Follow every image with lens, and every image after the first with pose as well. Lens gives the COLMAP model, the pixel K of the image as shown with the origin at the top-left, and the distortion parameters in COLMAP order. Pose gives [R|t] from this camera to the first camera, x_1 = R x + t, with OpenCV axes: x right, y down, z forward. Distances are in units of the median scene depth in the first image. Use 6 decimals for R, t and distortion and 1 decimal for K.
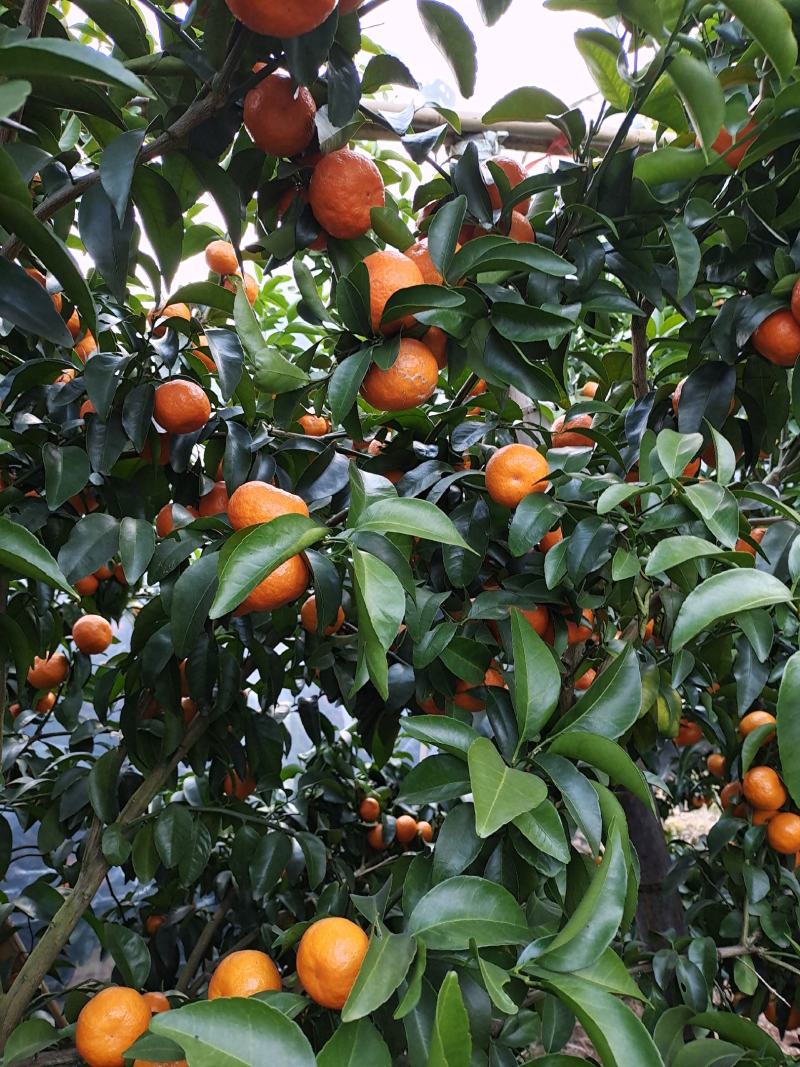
lens RADIAL K [[840.5, 0, 399.3], [0, 840.5, 534.9], [0, 0, 1]] dist [0.007953, 0.001101]
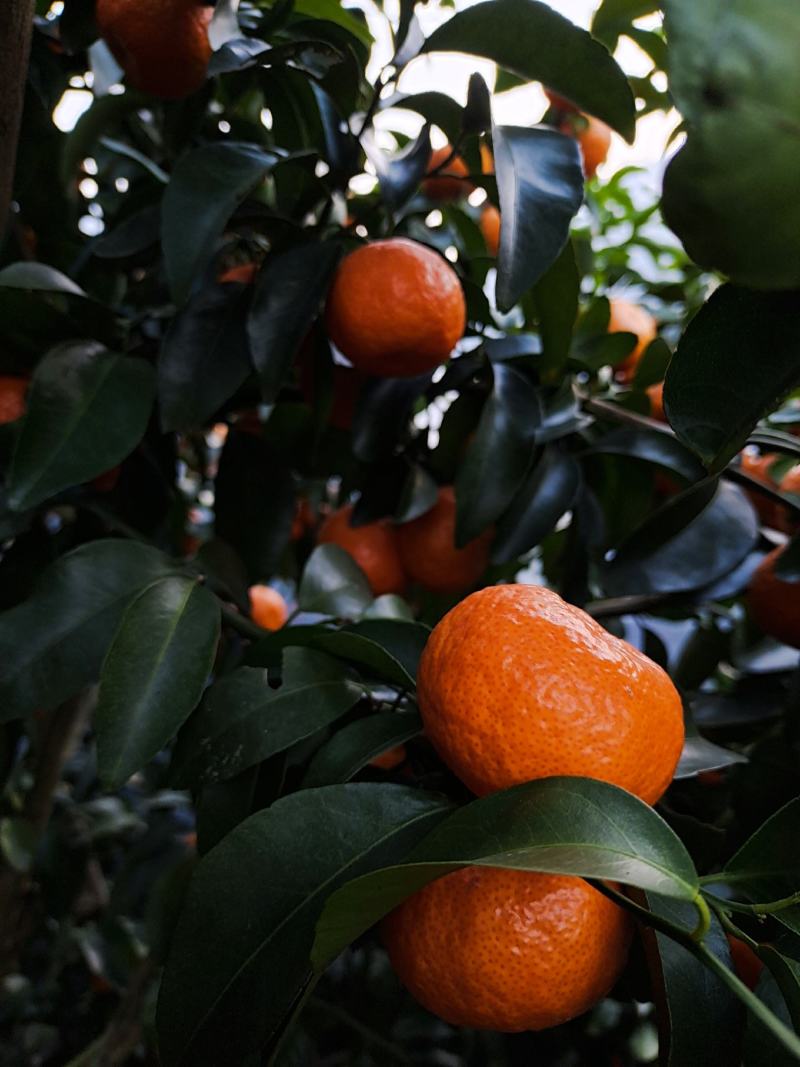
lens RADIAL K [[840.5, 0, 399.0], [0, 840.5, 532.0], [0, 0, 1]] dist [0.007953, 0.001101]
pose [[0.930572, 0.243931, -0.273009, -0.112669], [-0.222406, 0.968988, 0.107695, -0.086457], [0.290813, -0.039499, 0.955964, 0.567758]]
